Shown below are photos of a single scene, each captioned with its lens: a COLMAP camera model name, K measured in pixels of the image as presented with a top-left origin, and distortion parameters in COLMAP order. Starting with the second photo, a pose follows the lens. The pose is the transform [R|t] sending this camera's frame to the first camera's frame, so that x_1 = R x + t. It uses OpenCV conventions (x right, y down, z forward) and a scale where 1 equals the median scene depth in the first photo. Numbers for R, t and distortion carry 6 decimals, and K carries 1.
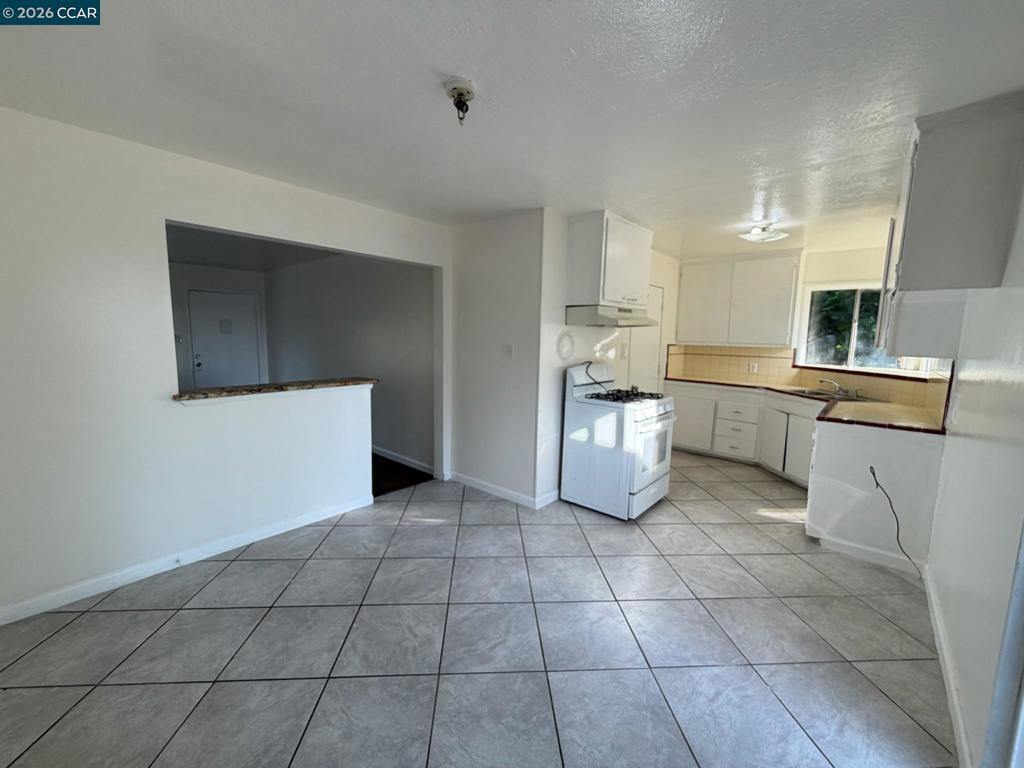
lens RADIAL K [[408.7, 0, 509.0], [0, 408.7, 382.1], [0, 0, 1]] dist [-0.000216, -0.000122]
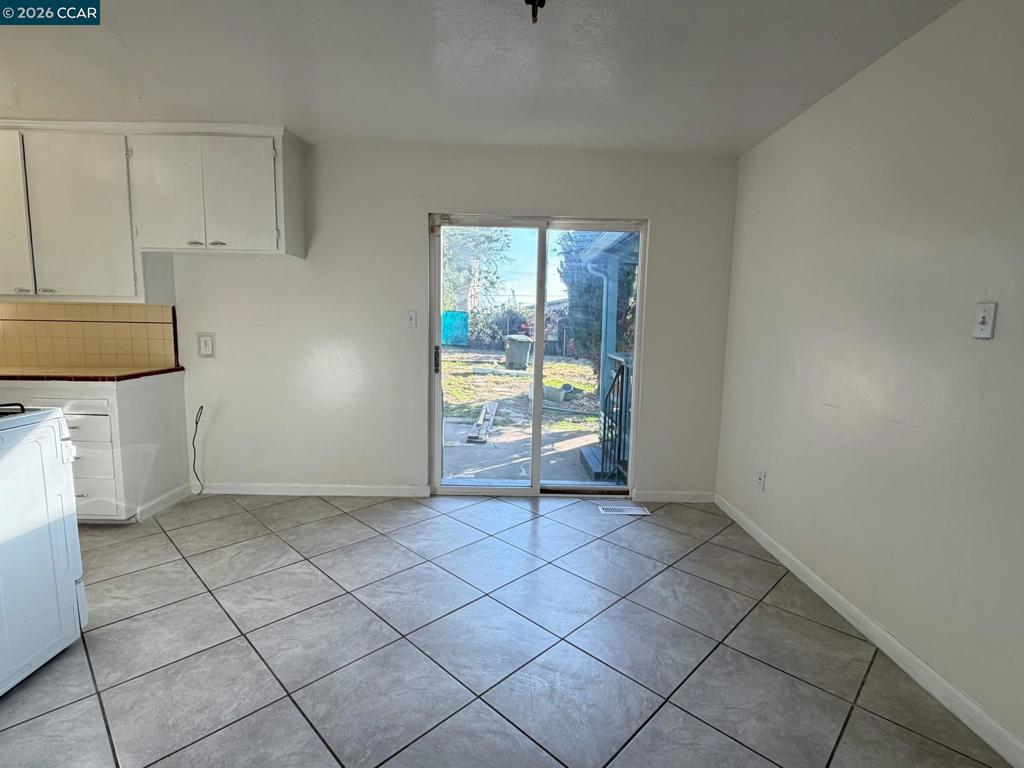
lens RADIAL K [[502.9, 0, 511.0], [0, 502.9, 382.9], [0, 0, 1]] dist [-0.000659, -0.000160]
pose [[-0.668635, -0.122298, 0.733465, -0.654693], [0.053367, 0.975946, 0.211380, -0.094142], [-0.741673, 0.180480, -0.646025, 1.295223]]
